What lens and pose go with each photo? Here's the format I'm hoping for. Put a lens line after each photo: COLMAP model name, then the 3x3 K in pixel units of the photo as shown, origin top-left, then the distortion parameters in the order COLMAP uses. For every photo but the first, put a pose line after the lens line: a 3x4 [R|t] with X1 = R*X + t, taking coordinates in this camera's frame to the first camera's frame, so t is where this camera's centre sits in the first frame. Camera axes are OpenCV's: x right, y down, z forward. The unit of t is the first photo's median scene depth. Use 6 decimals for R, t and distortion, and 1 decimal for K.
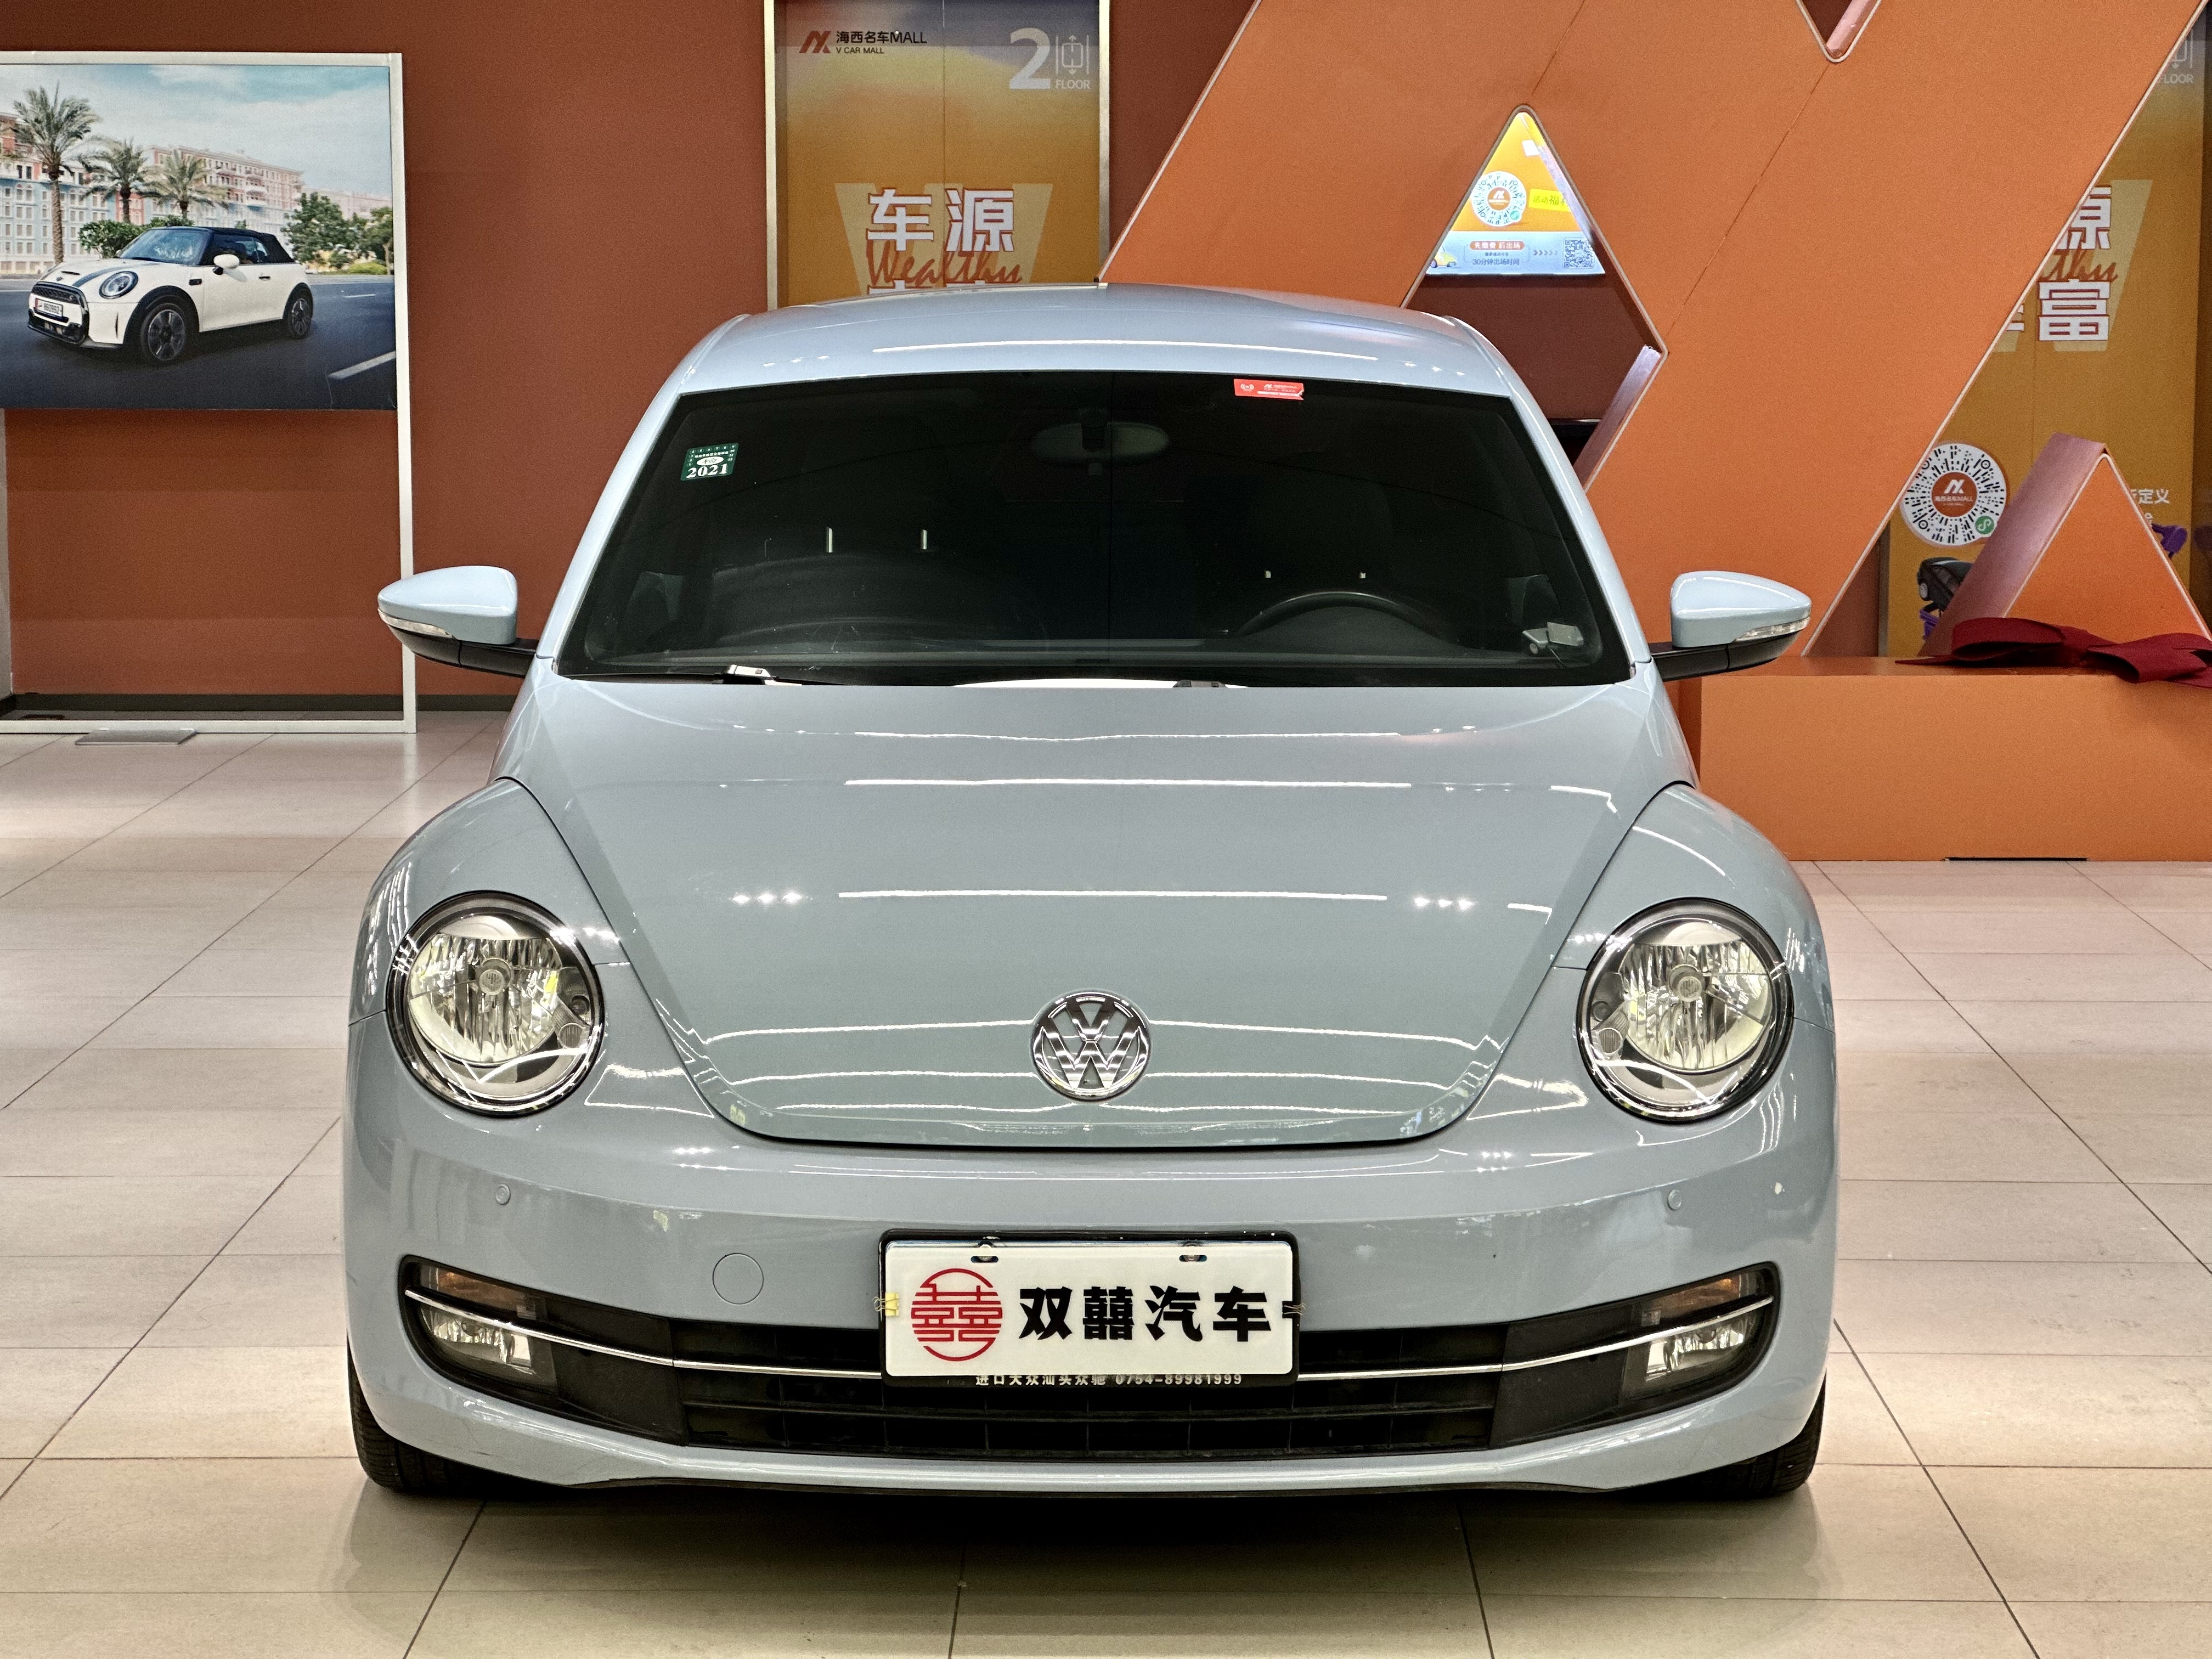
lens RADIAL K [[4953.1, 0, 1106.0], [0, 4953.1, 829.5], [0, 0, 1]] dist [0.248493, -0.755313]
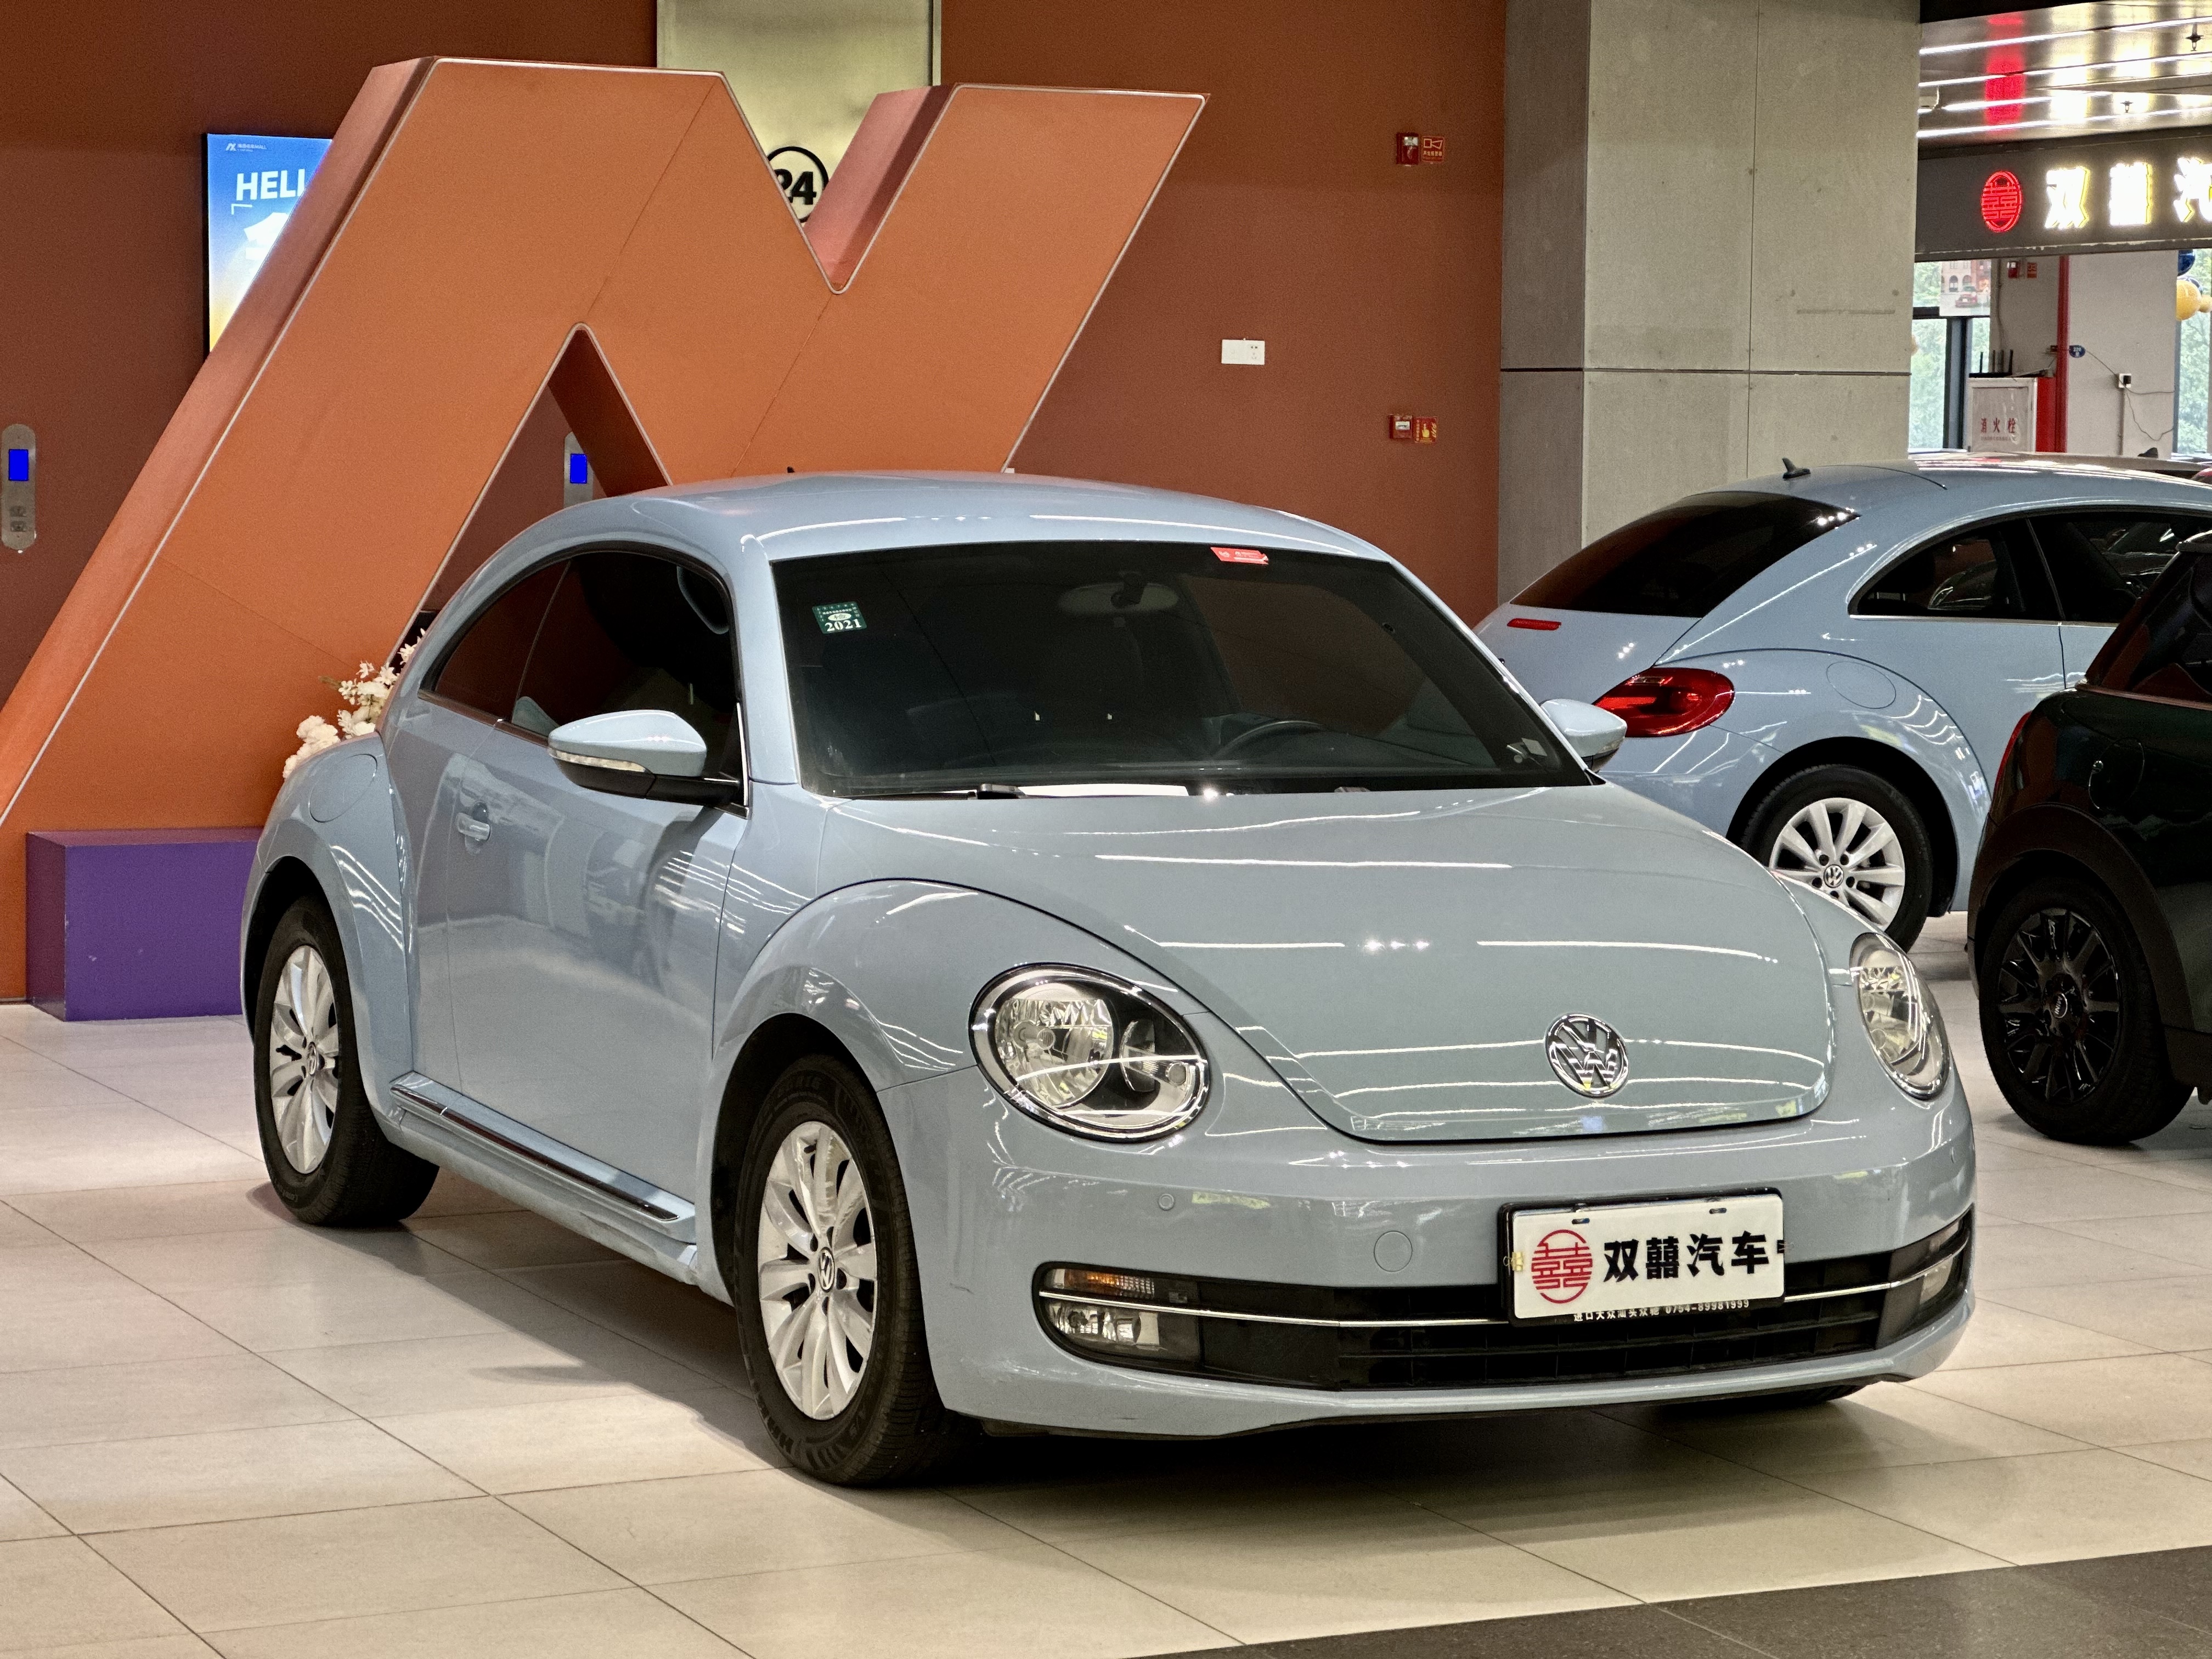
lens RADIAL K [[4970.5, 0, 1119.9], [0, 4970.5, 824.2], [0, 0, 1]] dist [0.140741, 0.322521]
pose [[0.894891, -0.025143, 0.445575, -0.696257], [0.046174, 0.998270, -0.036404, 0.025920], [-0.443889, 0.053152, 0.894504, -0.096328]]
